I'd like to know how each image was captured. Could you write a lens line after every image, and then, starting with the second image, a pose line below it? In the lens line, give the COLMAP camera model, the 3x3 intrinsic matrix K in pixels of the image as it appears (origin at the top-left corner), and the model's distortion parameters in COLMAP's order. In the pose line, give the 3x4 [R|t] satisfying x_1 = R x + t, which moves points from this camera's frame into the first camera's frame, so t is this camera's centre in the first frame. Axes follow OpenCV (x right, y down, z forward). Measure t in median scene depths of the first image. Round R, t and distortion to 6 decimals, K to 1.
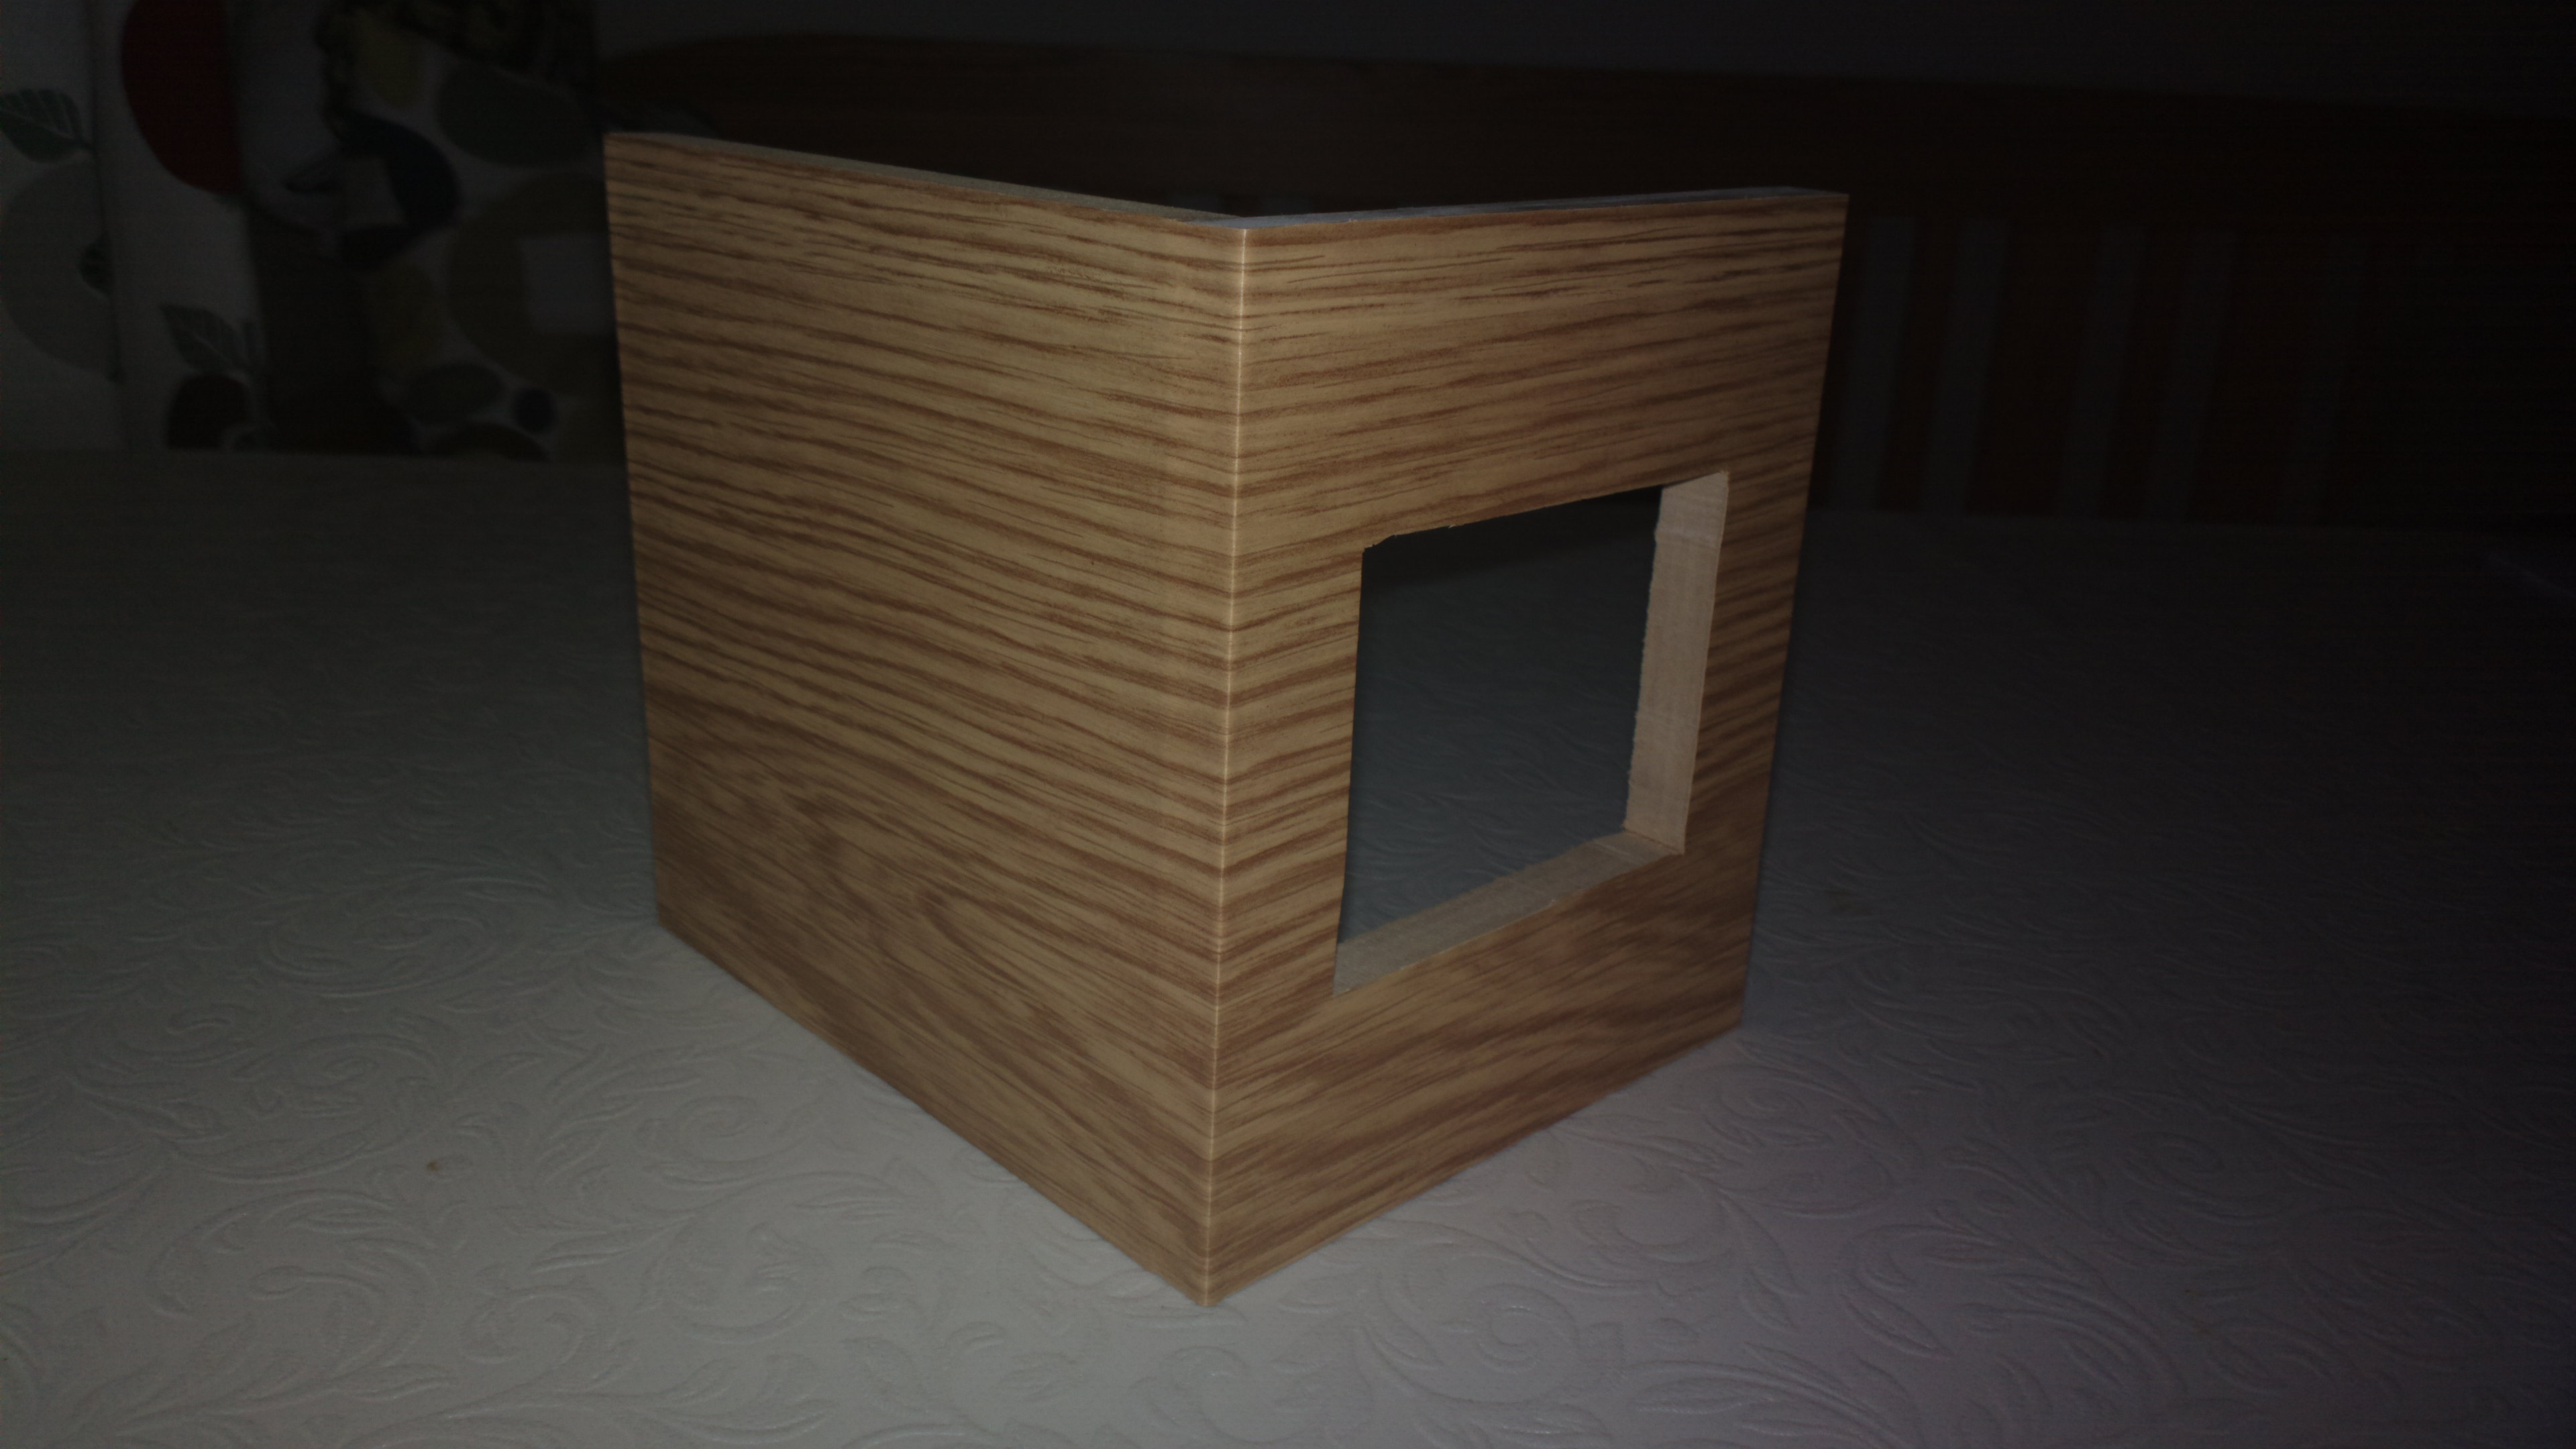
lens RADIAL K [[1893.0, 0, 1268.8], [0, 1893.0, 727.5], [0, 0, 1]] dist [0.220552, -0.347234]
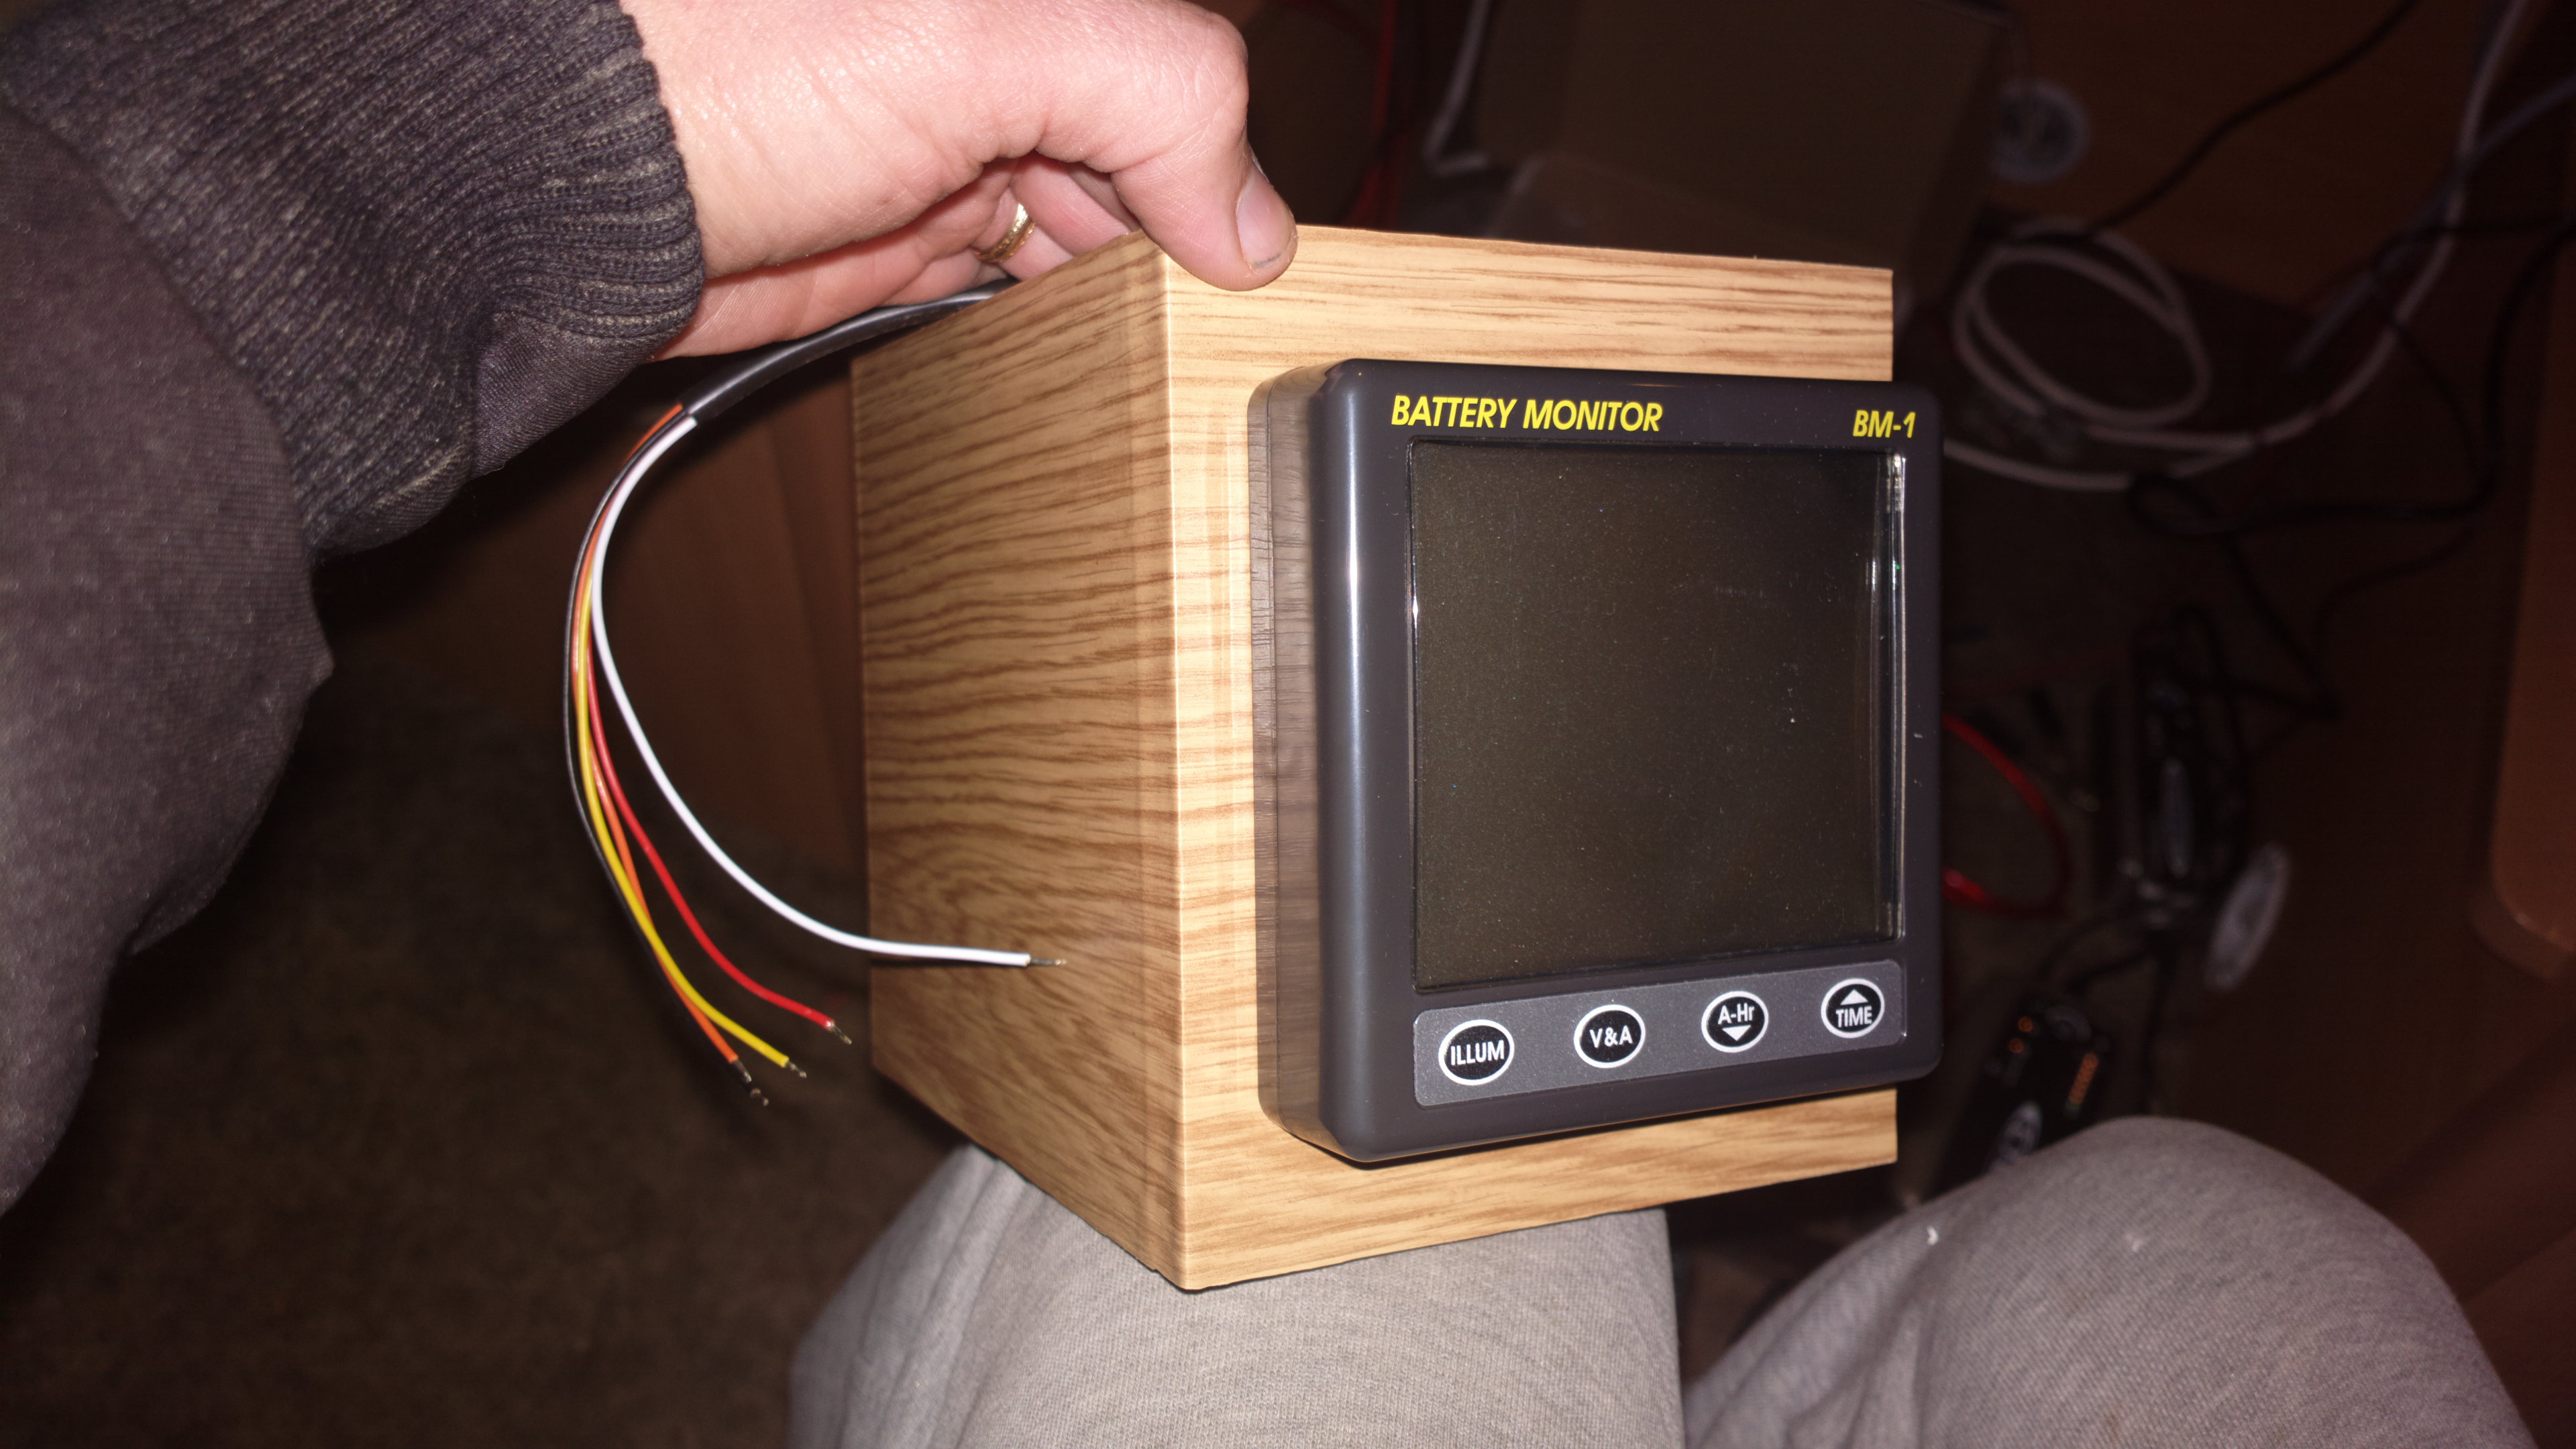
lens RADIAL K [[1893.0, 0, 1268.8], [0, 1893.0, 727.5], [0, 0, 1]] dist [0.220552, -0.347234]
pose [[0.961385, -0.036867, -0.272726, 0.282917], [-0.037266, 0.964420, -0.261736, 0.273614], [0.272671, 0.261792, 0.925805, 0.016721]]
